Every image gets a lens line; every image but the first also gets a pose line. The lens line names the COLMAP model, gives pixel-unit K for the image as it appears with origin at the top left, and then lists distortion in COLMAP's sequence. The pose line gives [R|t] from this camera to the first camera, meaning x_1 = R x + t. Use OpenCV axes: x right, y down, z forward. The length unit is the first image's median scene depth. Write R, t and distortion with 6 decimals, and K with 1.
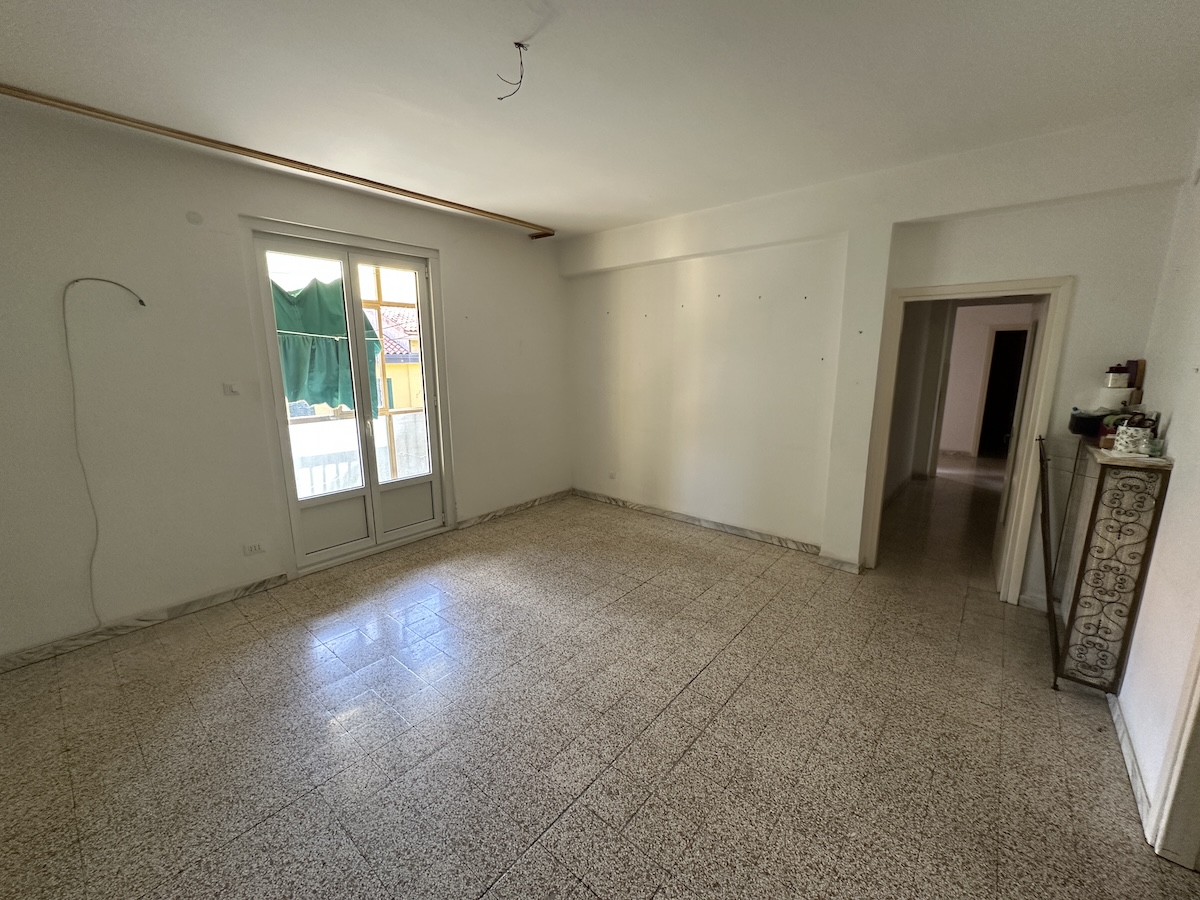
lens RADIAL K [[474.3, 0, 600.0], [0, 474.3, 450.0], [0, 0, 1]] dist [0.000653, 0.000069]
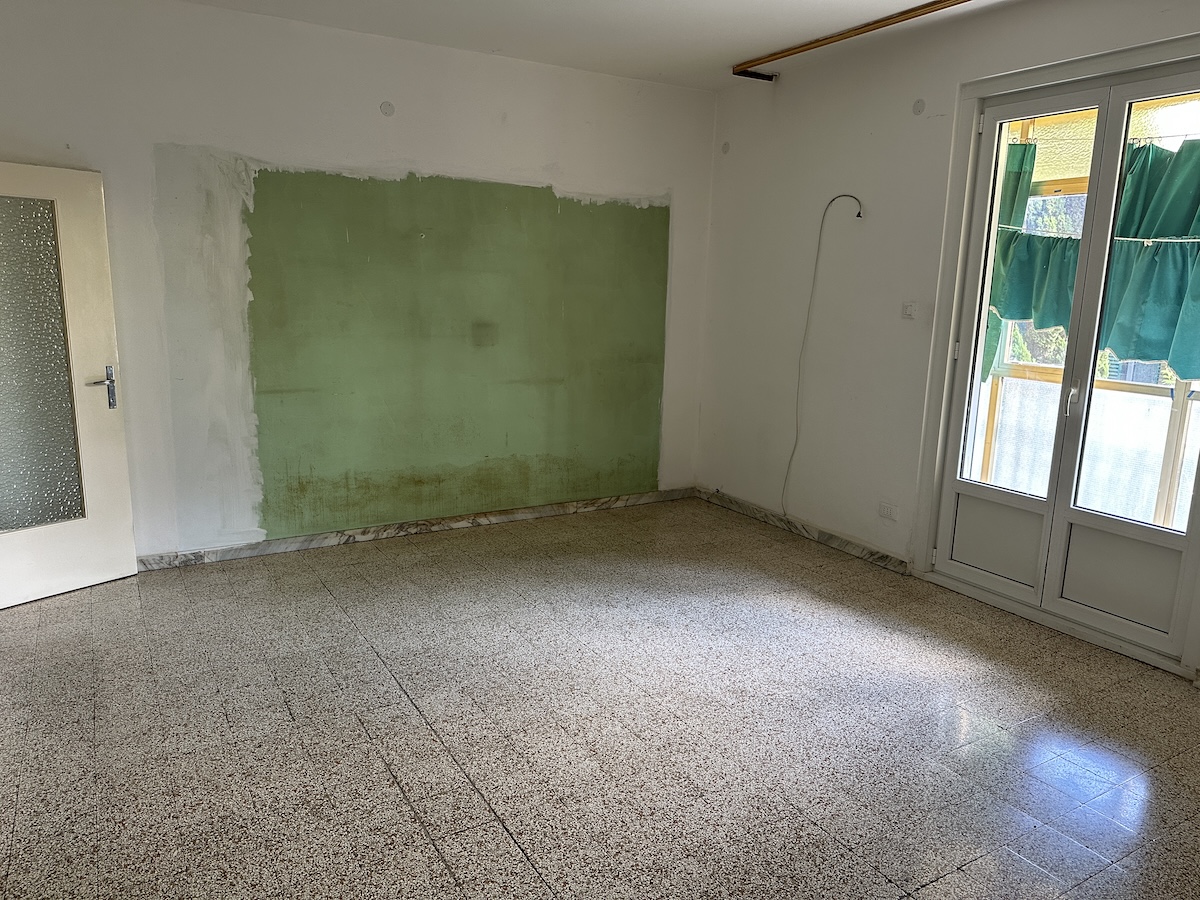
lens RADIAL K [[839.9, 0, 600.0], [0, 839.9, 450.0], [0, 0, 1]] dist [-0.007877, -0.004483]
pose [[-0.325582, 0.181085, -0.928011, 0.788281], [-0.206318, 0.944231, 0.256634, -0.166529], [0.922729, 0.275021, -0.270063, 0.989514]]
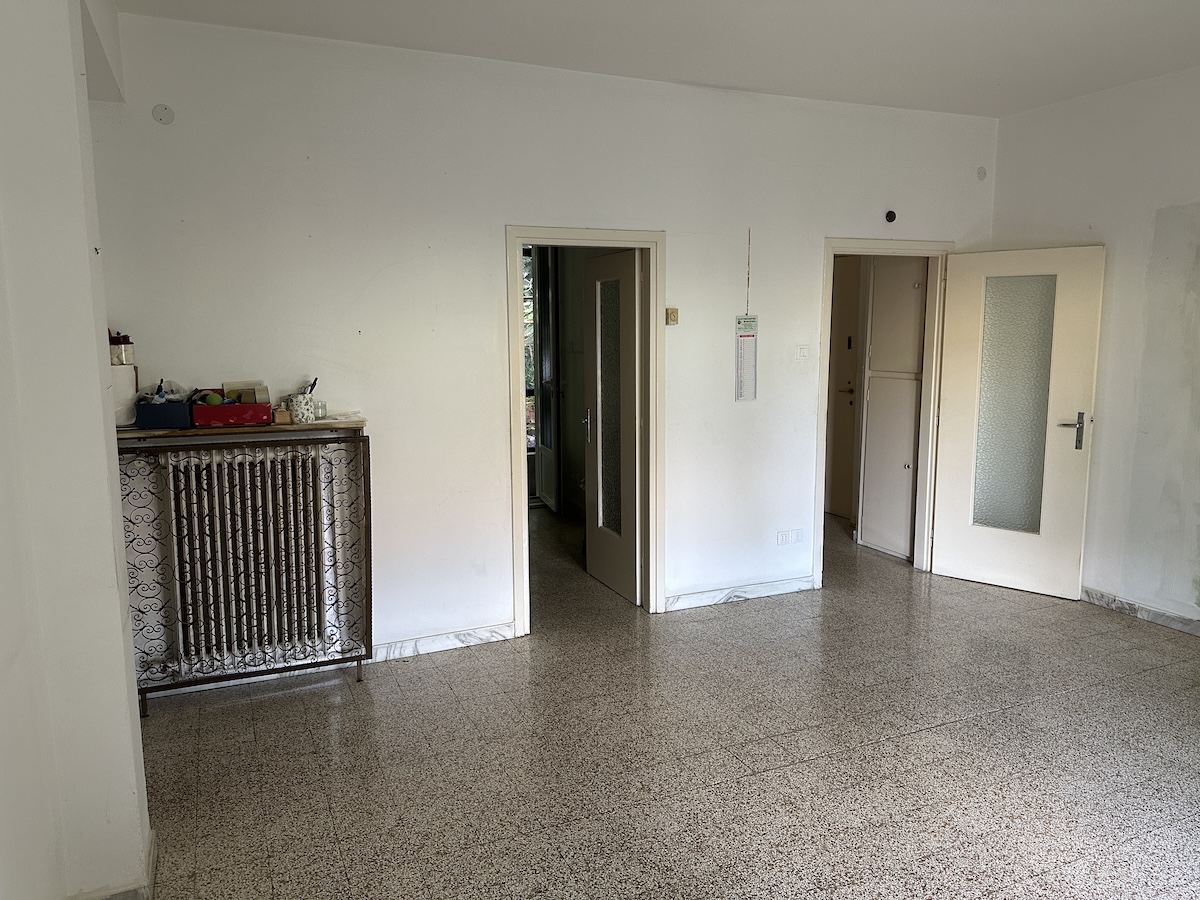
lens RADIAL K [[855.9, 0, 598.1], [0, 855.9, 429.9], [0, 0, 1]] dist [0.005630, 0.001267]
pose [[-0.901877, -0.042258, 0.429921, -0.105611], [0.094831, 0.951562, 0.292466, -0.299532], [-0.421456, 0.304539, -0.854185, 1.590422]]
